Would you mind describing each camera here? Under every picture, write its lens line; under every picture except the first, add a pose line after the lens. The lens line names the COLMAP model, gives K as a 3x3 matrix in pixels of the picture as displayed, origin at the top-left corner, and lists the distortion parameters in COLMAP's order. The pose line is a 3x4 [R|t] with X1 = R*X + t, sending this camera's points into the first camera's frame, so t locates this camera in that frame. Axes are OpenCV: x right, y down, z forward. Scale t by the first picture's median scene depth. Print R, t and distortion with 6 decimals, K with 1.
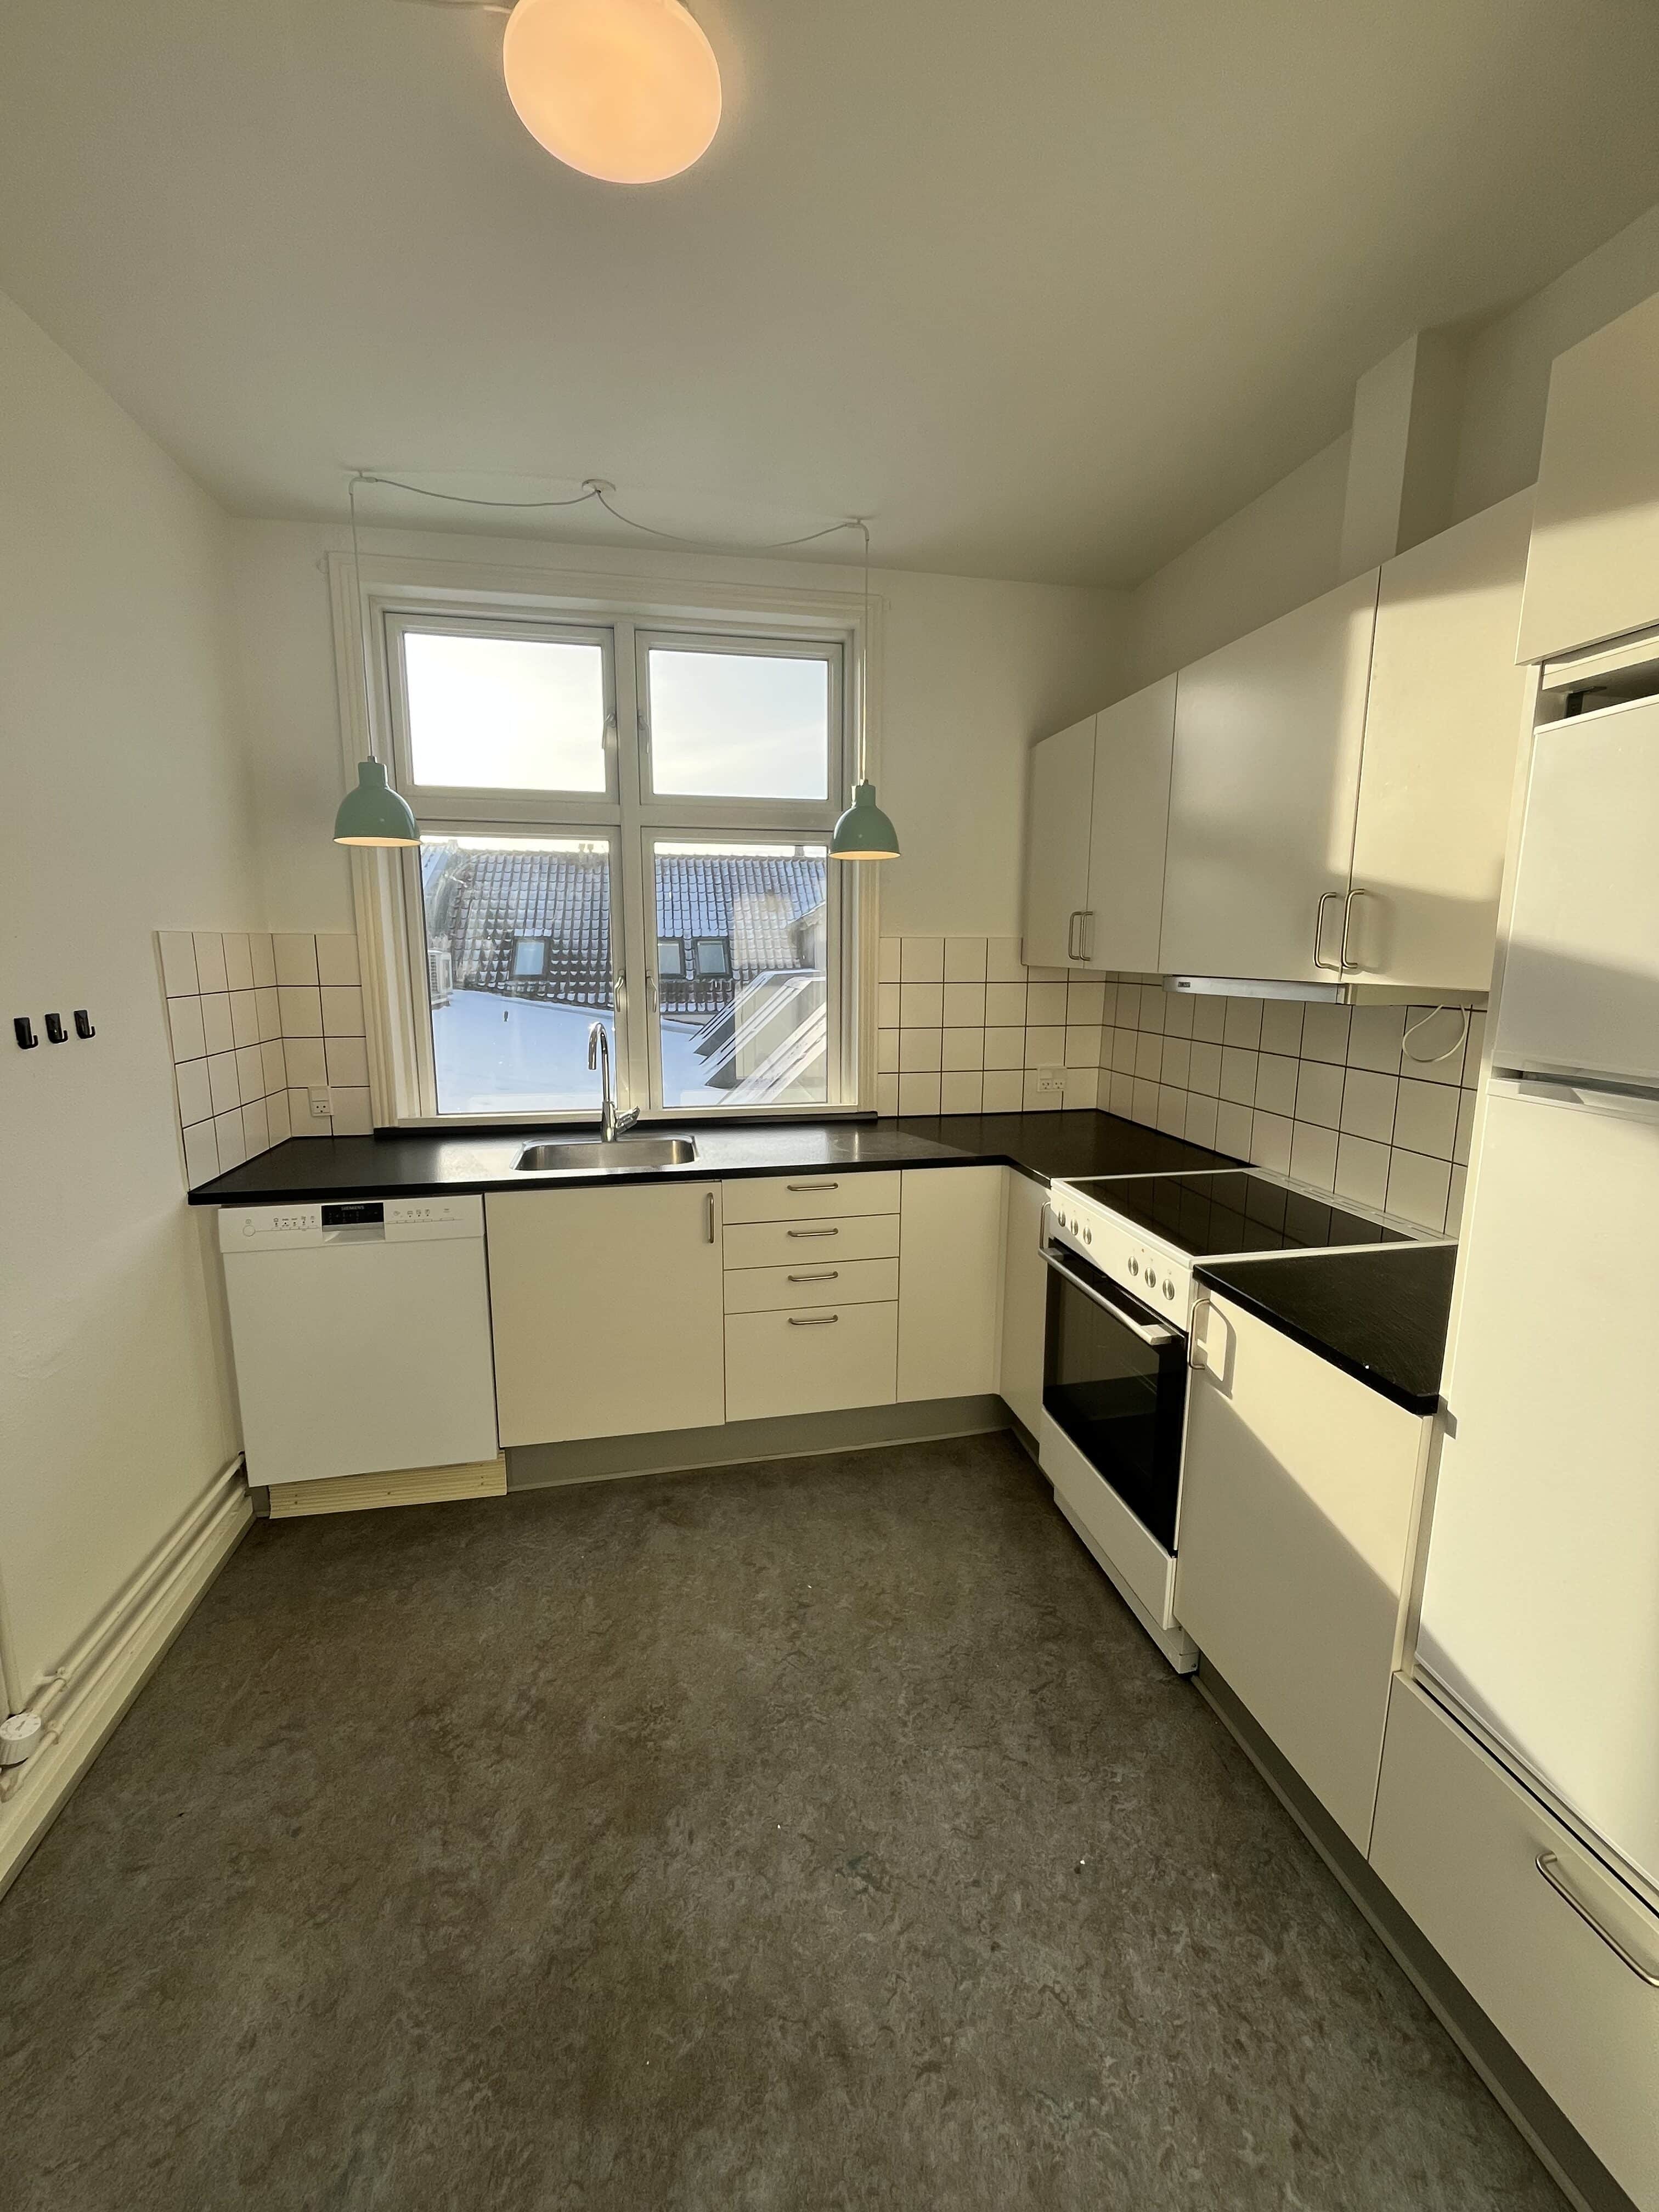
lens RADIAL K [[891.4, 0, 829.5], [0, 891.4, 1106.0], [0, 0, 1]] dist [-0.001328, -0.000188]
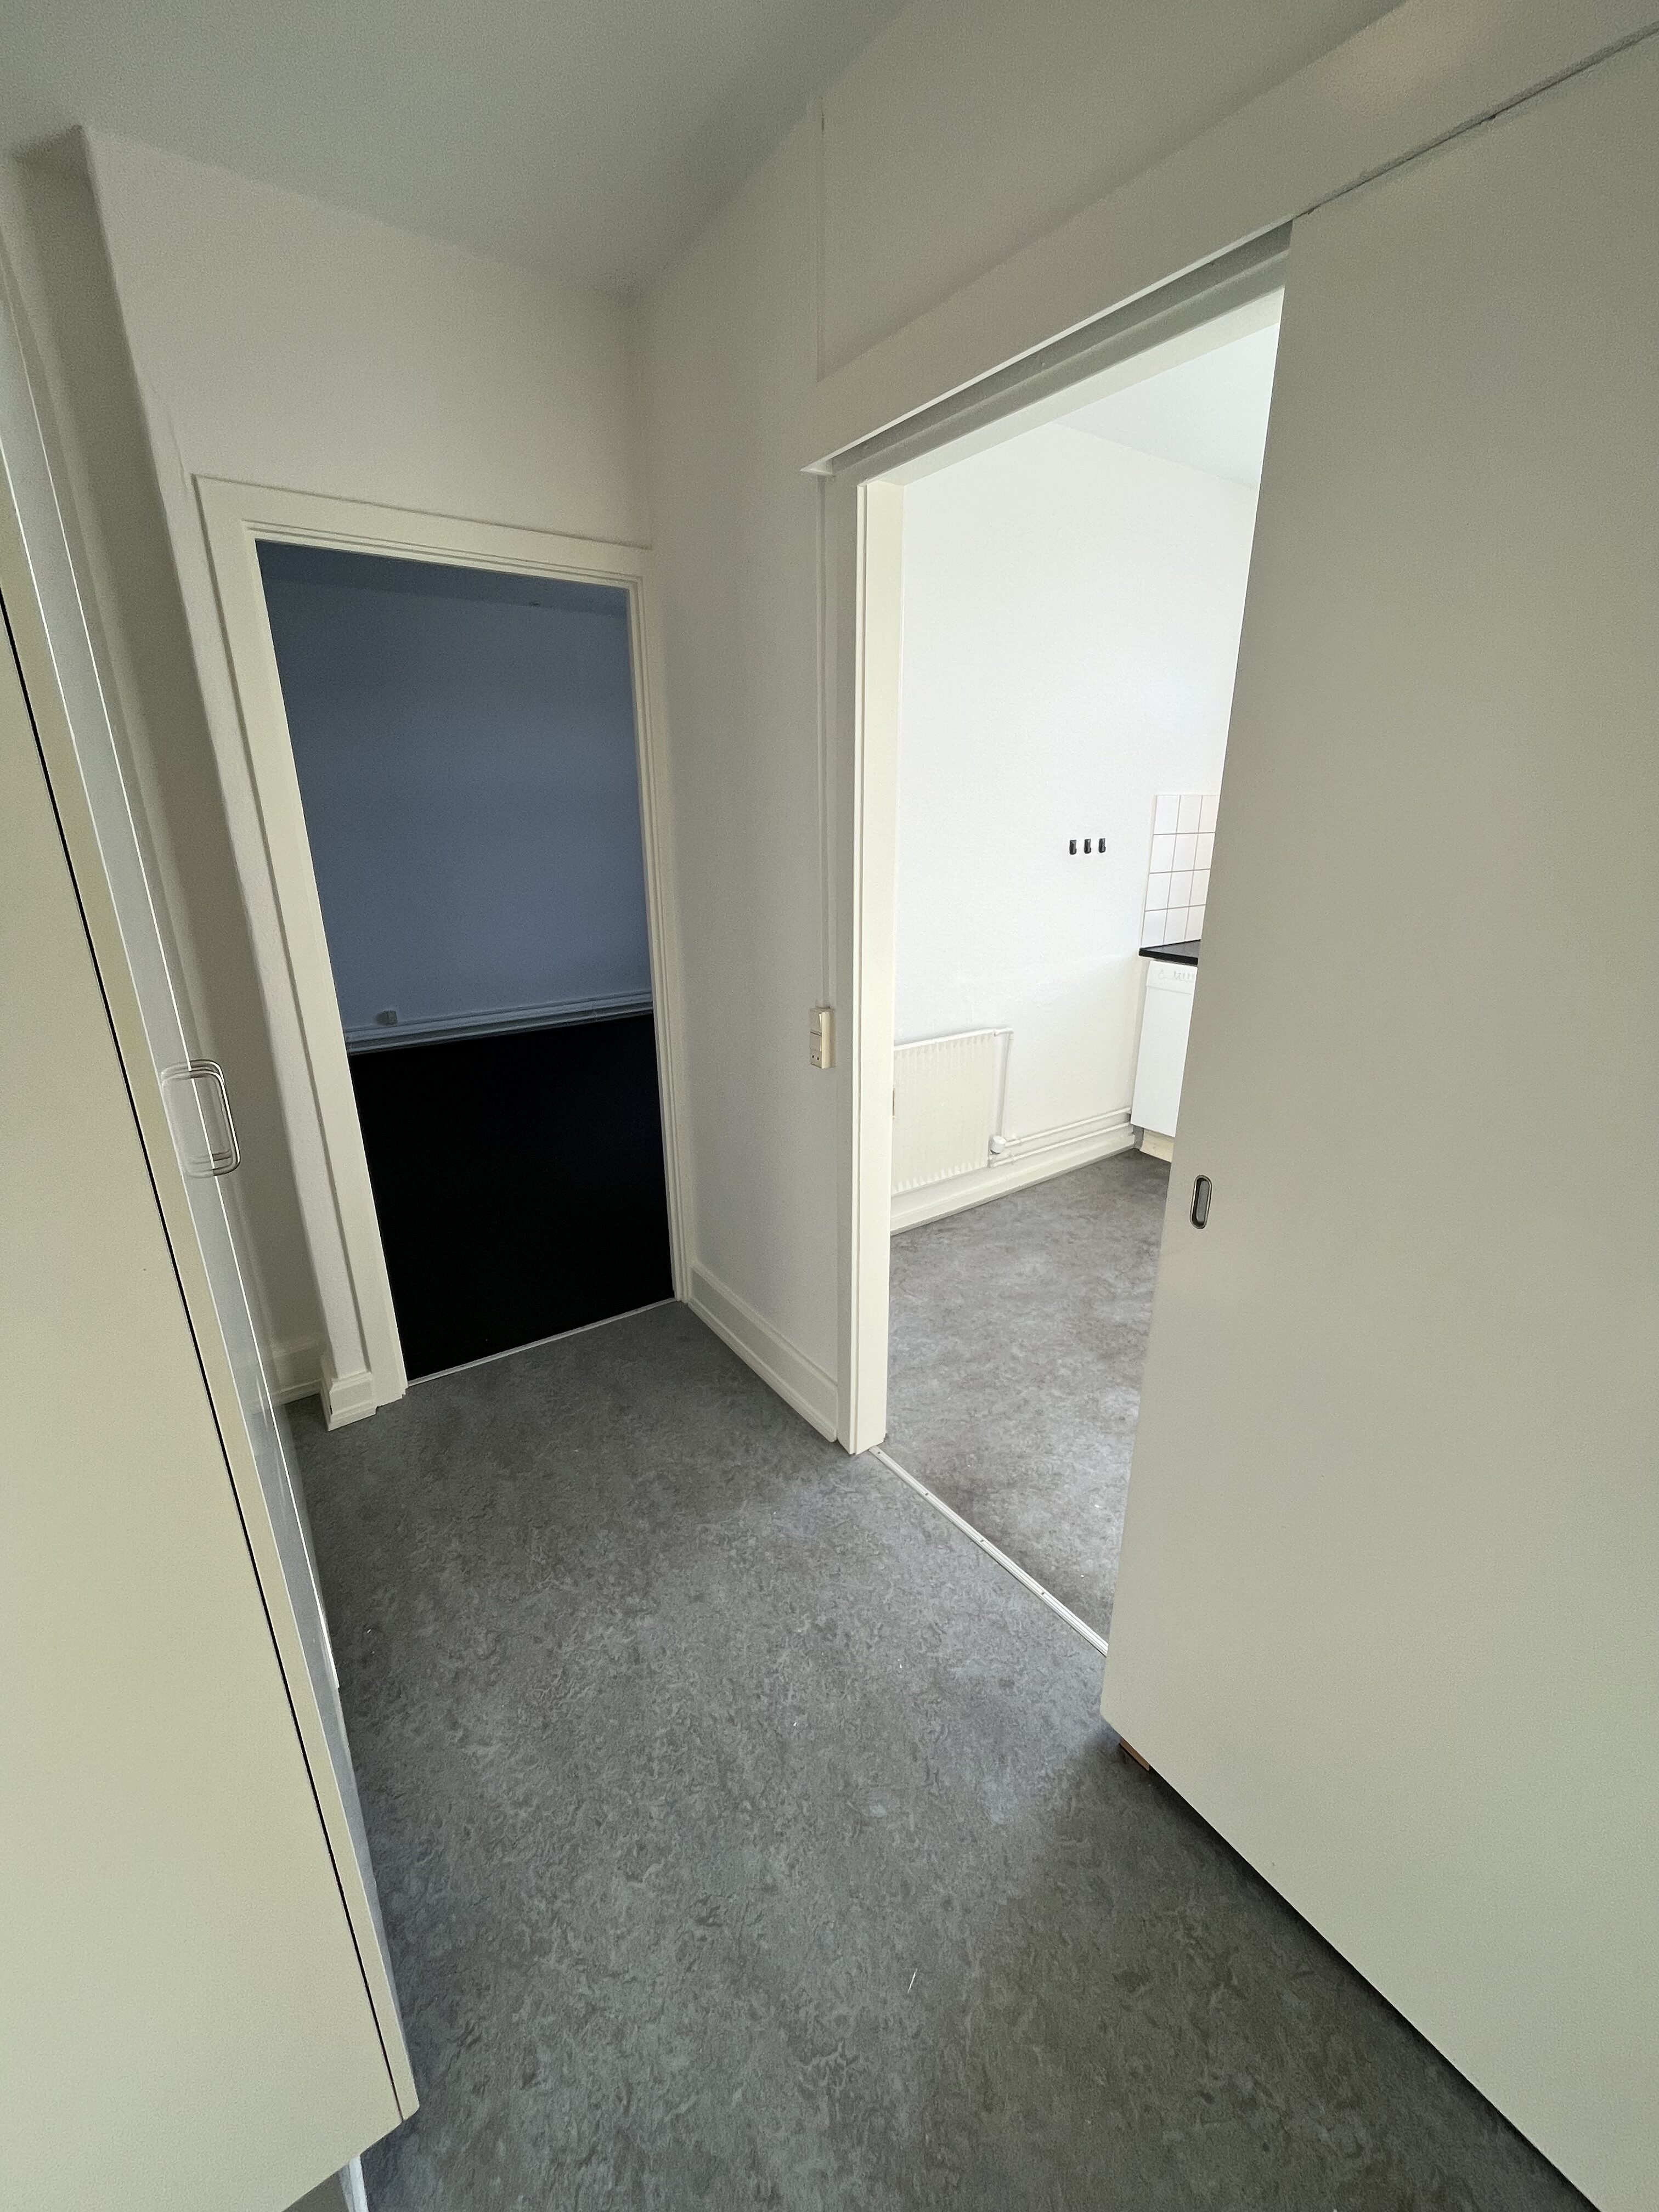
lens RADIAL K [[891.4, 0, 829.5], [0, 891.4, 1106.0], [0, 0, 1]] dist [-0.001328, -0.000188]
pose [[0.407250, 0.286480, -0.867223, 0.877366], [-0.154227, 0.957467, 0.243866, 0.080143], [0.900201, 0.034434, 0.434112, -0.425055]]
